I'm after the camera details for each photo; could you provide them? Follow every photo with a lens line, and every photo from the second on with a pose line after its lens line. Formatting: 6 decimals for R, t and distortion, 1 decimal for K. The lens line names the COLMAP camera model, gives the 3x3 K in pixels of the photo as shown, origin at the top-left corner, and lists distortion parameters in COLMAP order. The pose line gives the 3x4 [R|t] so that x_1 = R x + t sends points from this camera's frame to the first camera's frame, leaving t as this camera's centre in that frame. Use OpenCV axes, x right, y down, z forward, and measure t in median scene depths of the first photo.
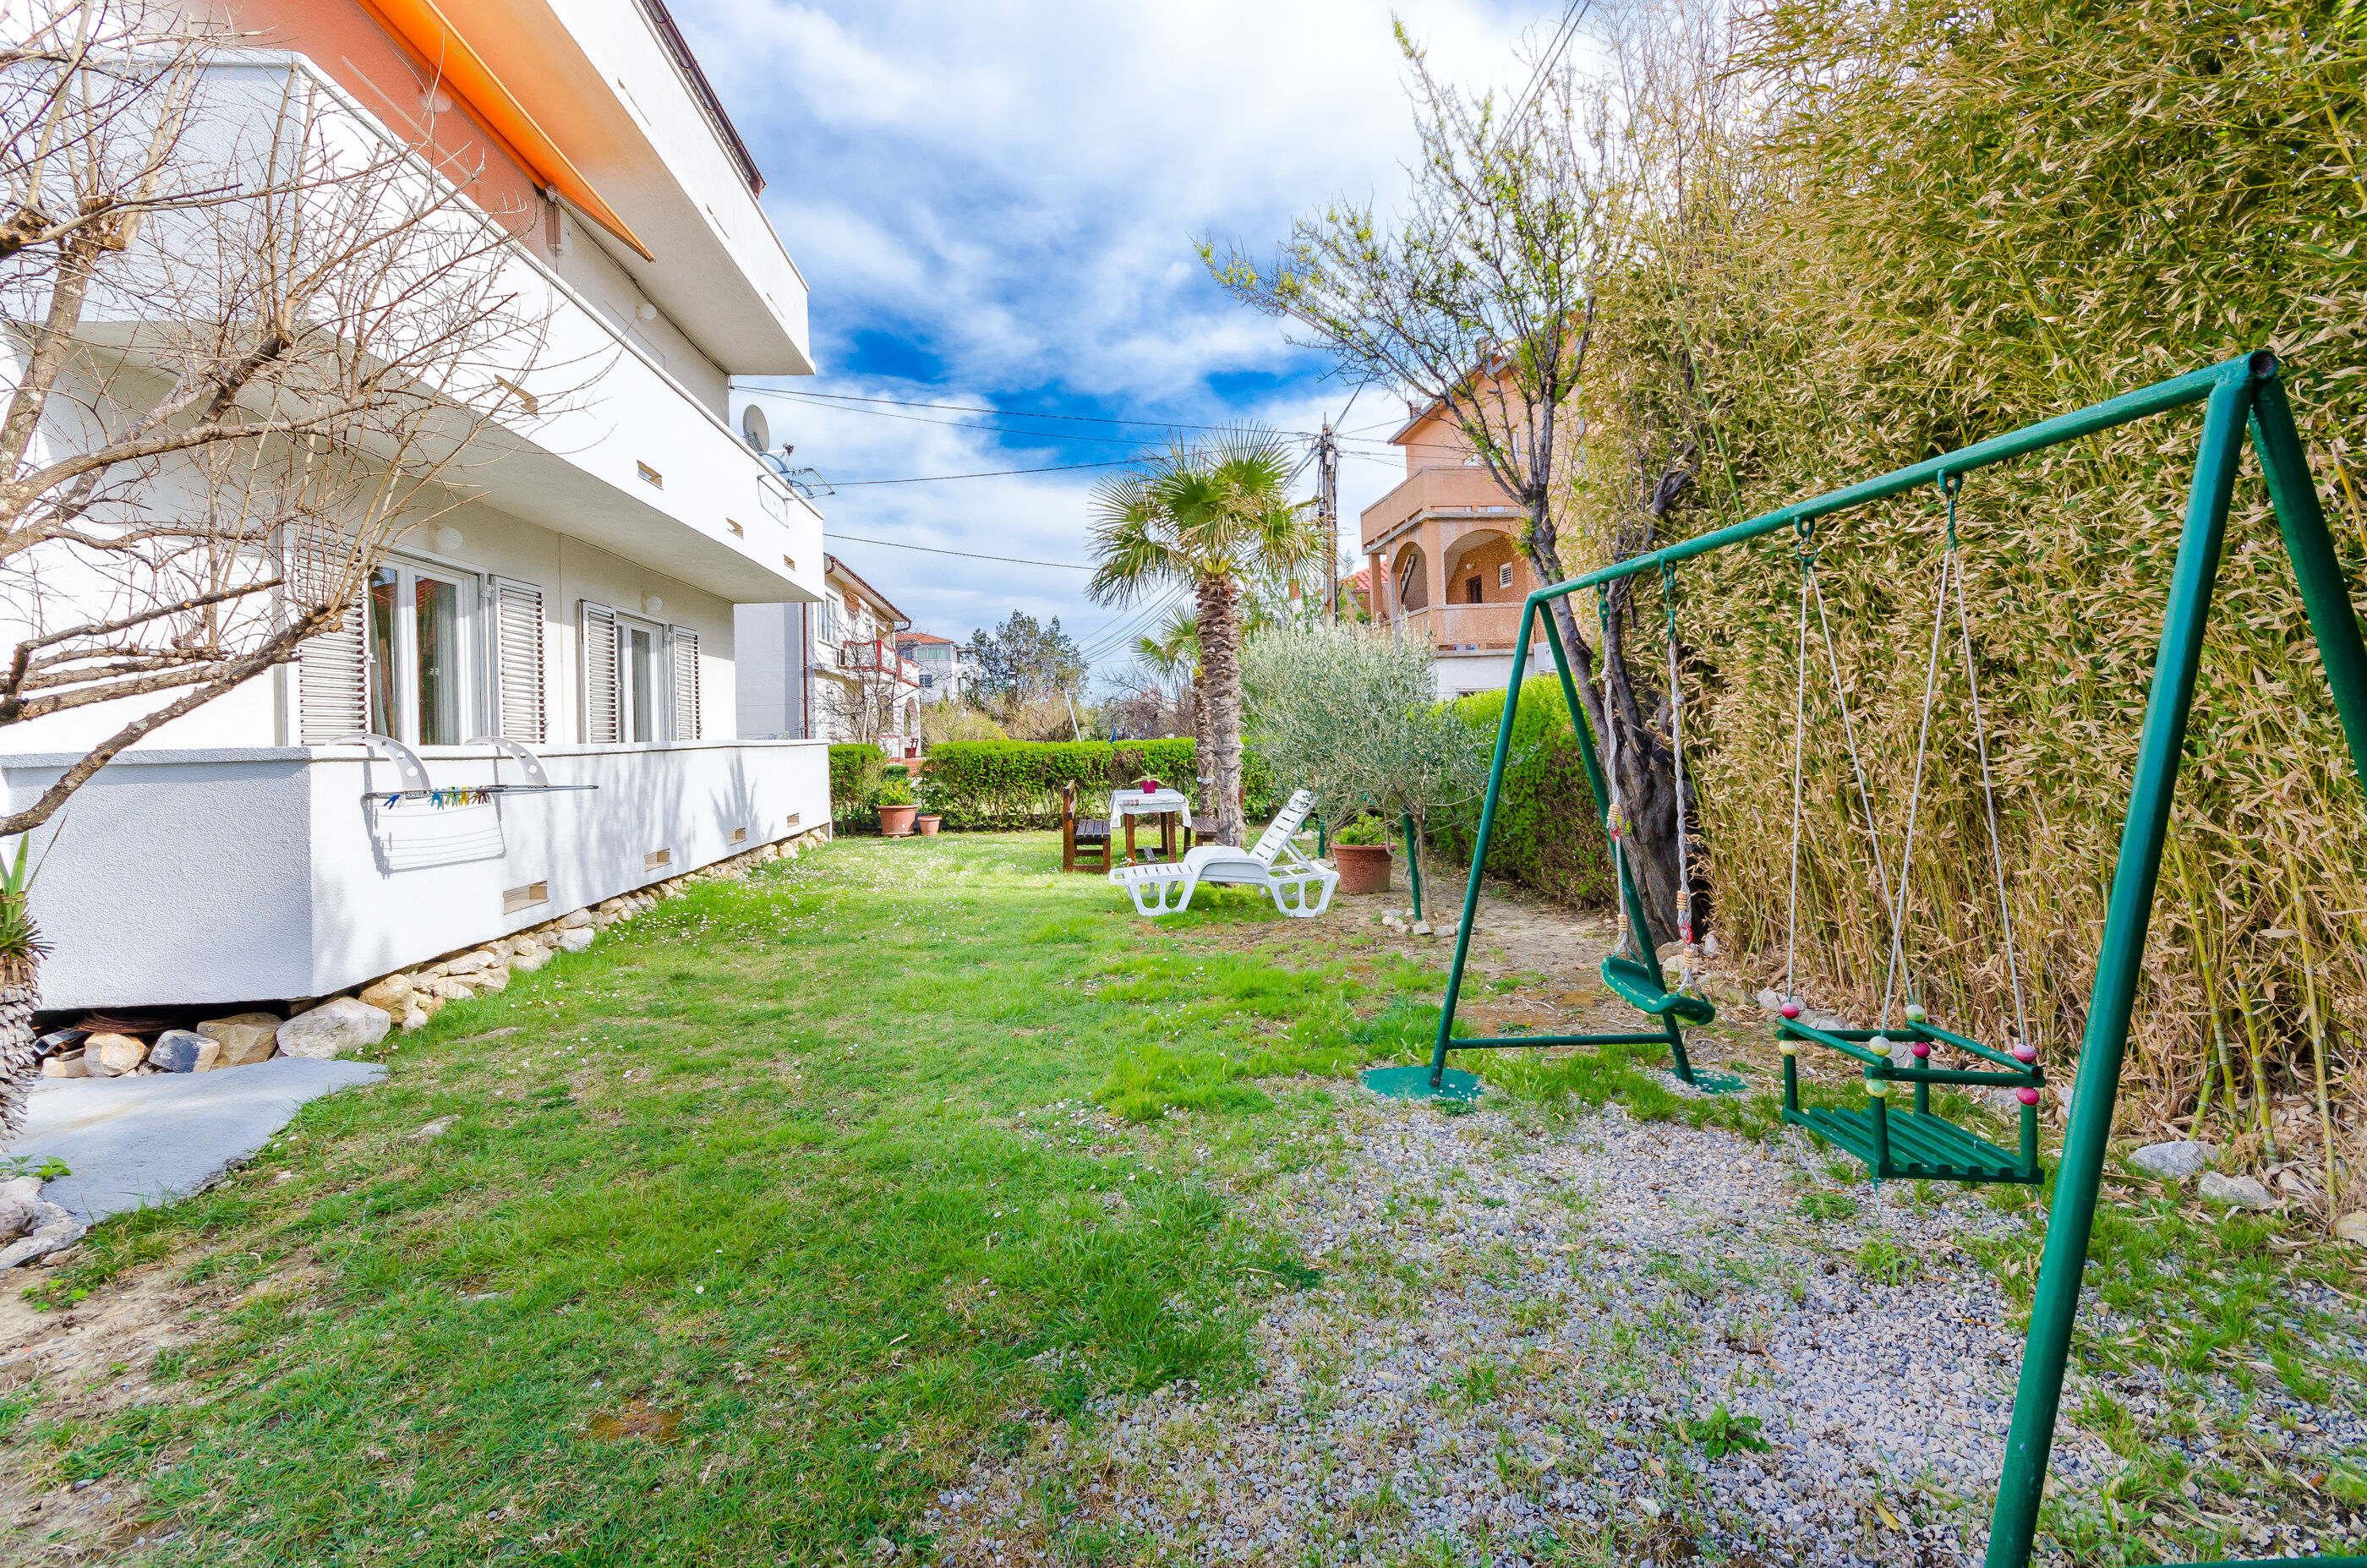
lens RADIAL K [[1018.7, 0, 1185.9], [0, 1018.7, 780.6], [0, 0, 1]] dist [0.011347, 0.000061]
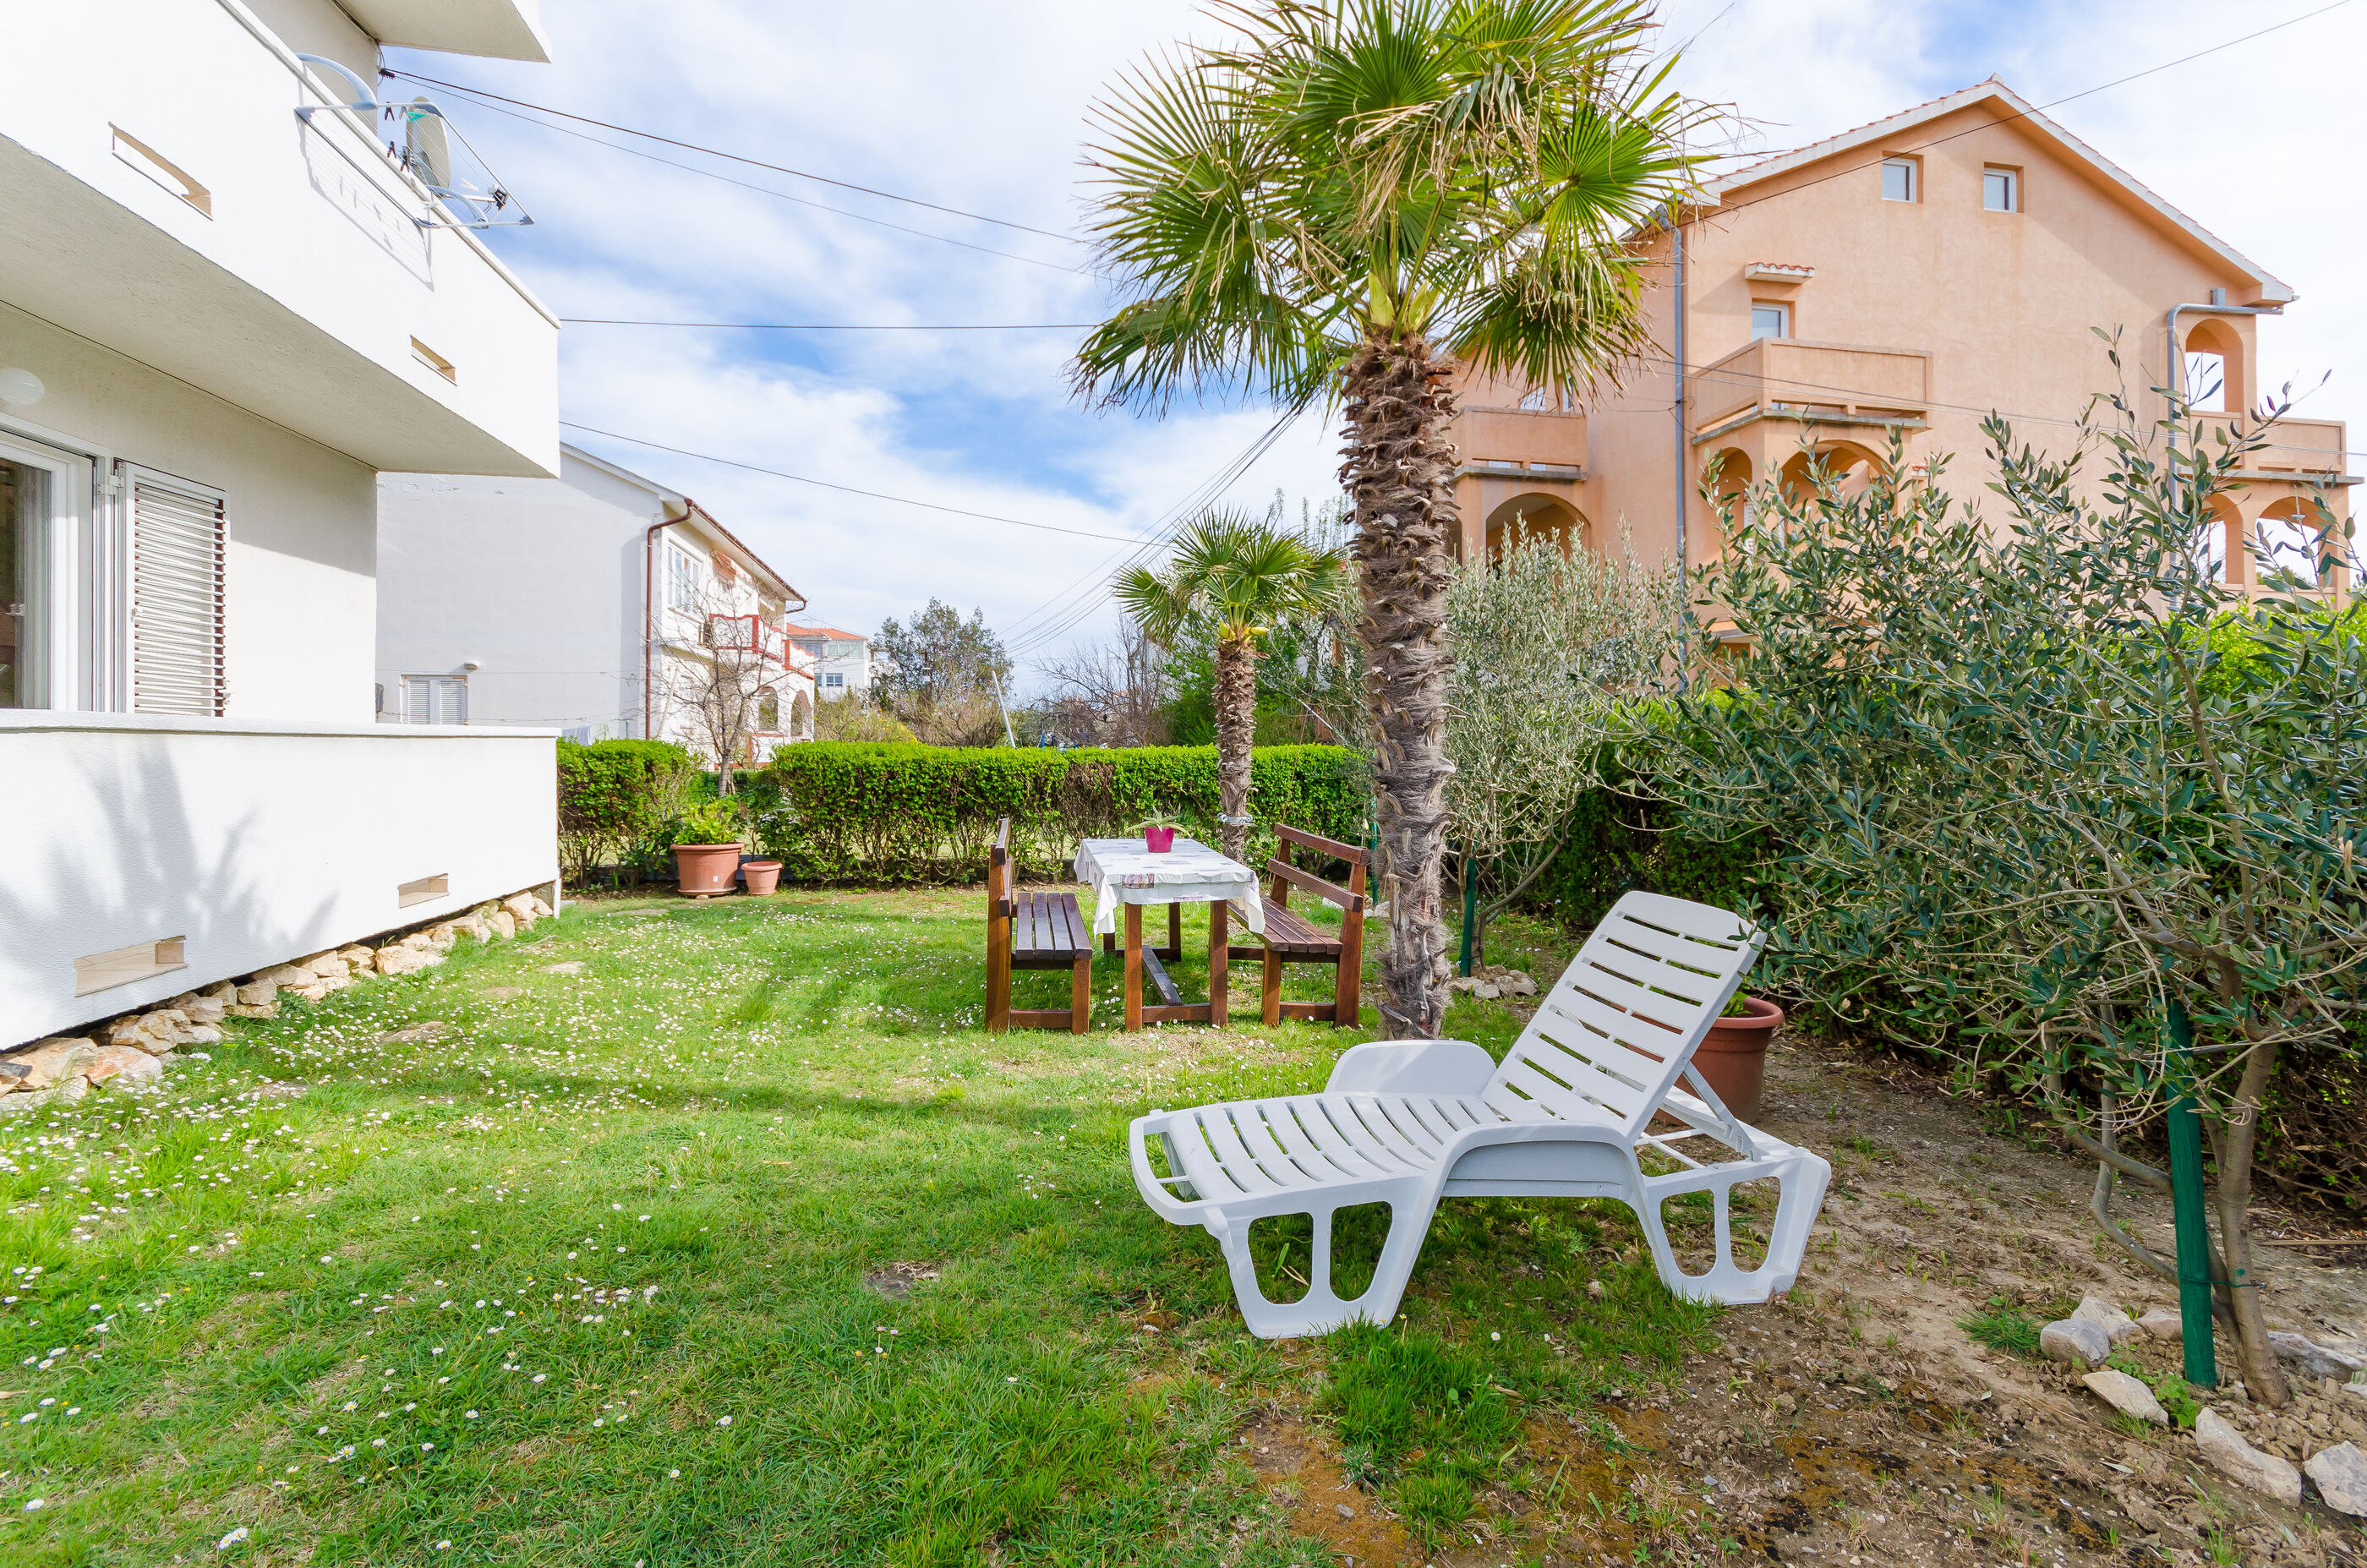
lens RADIAL K [[1018.7, 0, 1182.4], [0, 1018.7, 760.3], [0, 0, 1]] dist [0.011347, 0.000061]
pose [[0.996809, 0.027324, 0.074997, -0.047820], [-0.024965, 0.999169, -0.032203, -0.012568], [-0.075814, 0.030228, 0.996664, 0.364710]]
